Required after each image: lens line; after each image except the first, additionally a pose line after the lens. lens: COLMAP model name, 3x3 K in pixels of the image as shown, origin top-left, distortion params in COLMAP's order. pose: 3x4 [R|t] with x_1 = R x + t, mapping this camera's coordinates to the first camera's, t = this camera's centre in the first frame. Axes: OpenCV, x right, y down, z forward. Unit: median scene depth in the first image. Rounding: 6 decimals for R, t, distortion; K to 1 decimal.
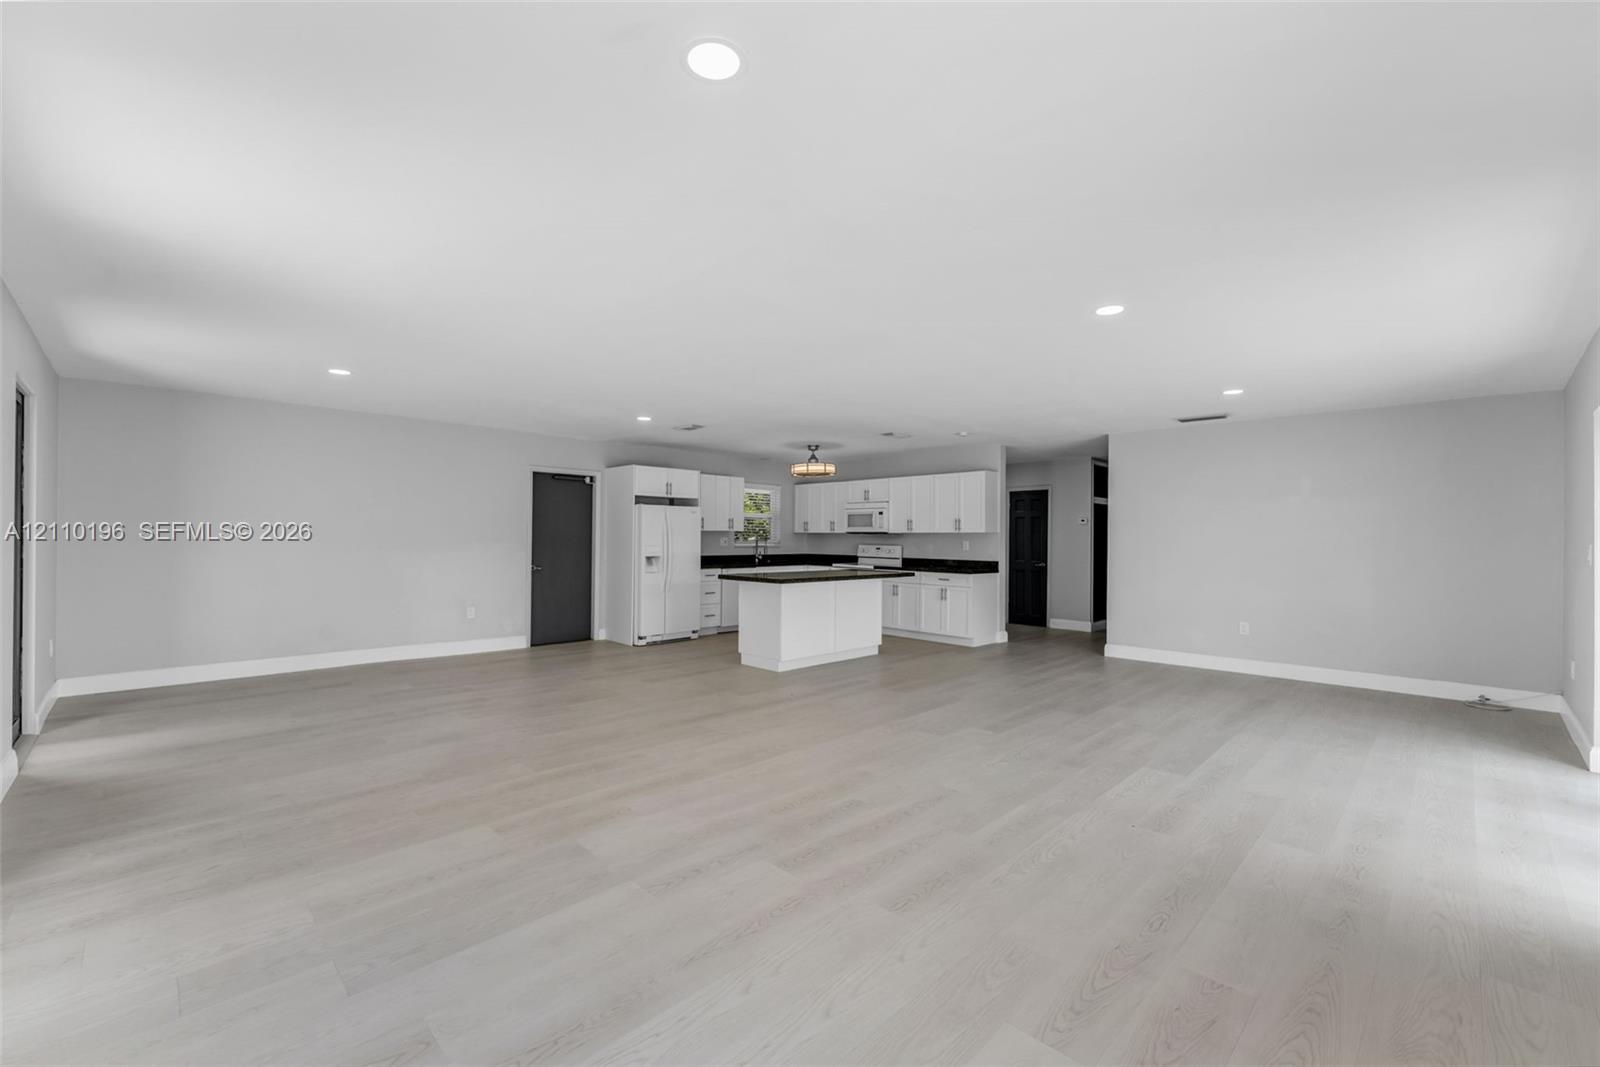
lens RADIAL K [[667.5, 0, 795.5], [0, 667.5, 521.6], [0, 0, 1]] dist [-0.000460, -0.000056]
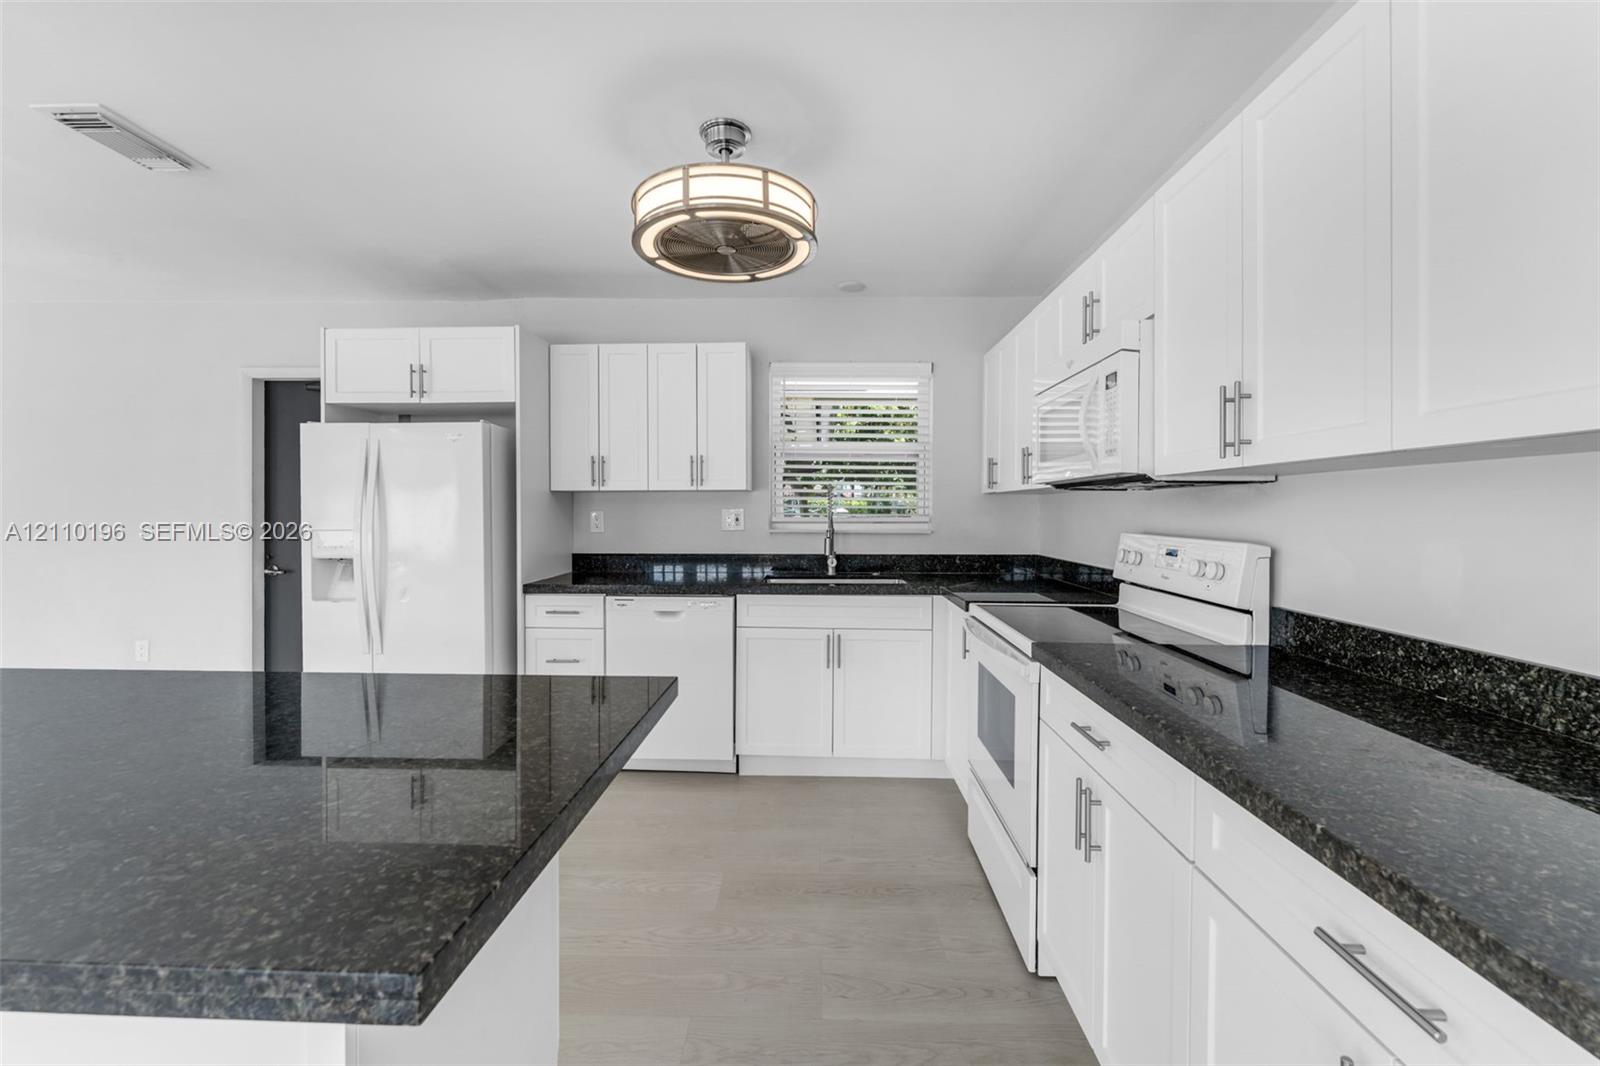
lens RADIAL K [[667.5, 0, 795.5], [0, 667.5, 521.1], [0, 0, 1]] dist [-0.000460, -0.000056]
pose [[0.687415, 0.005831, -0.726242, 0.243781], [0.022174, 0.999333, 0.029012, 0.025440], [0.725927, -0.036047, 0.686827, 0.919293]]
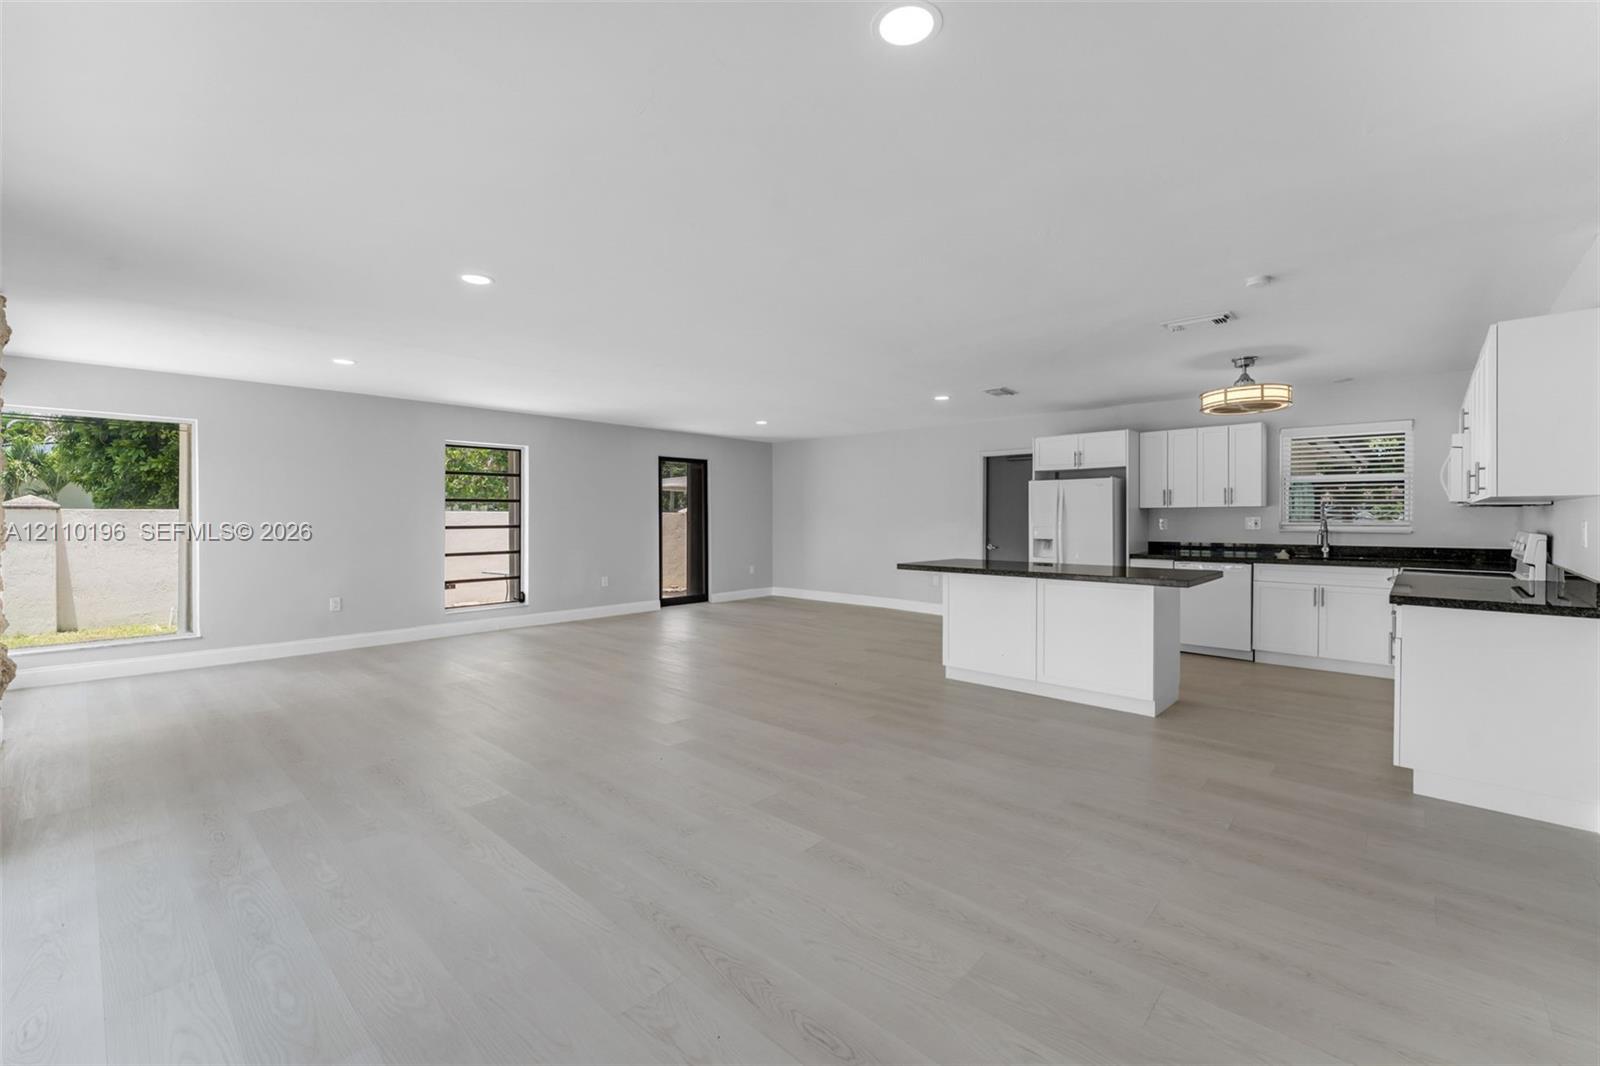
lens RADIAL K [[667.5, 0, 795.5], [0, 667.5, 521.1], [0, 0, 1]] dist [-0.000460, -0.000056]
pose [[0.043236, -0.001760, -0.999063, 0.645370], [0.026417, 0.999651, -0.000618, 0.020187], [0.998716, -0.026366, 0.043267, 0.629660]]
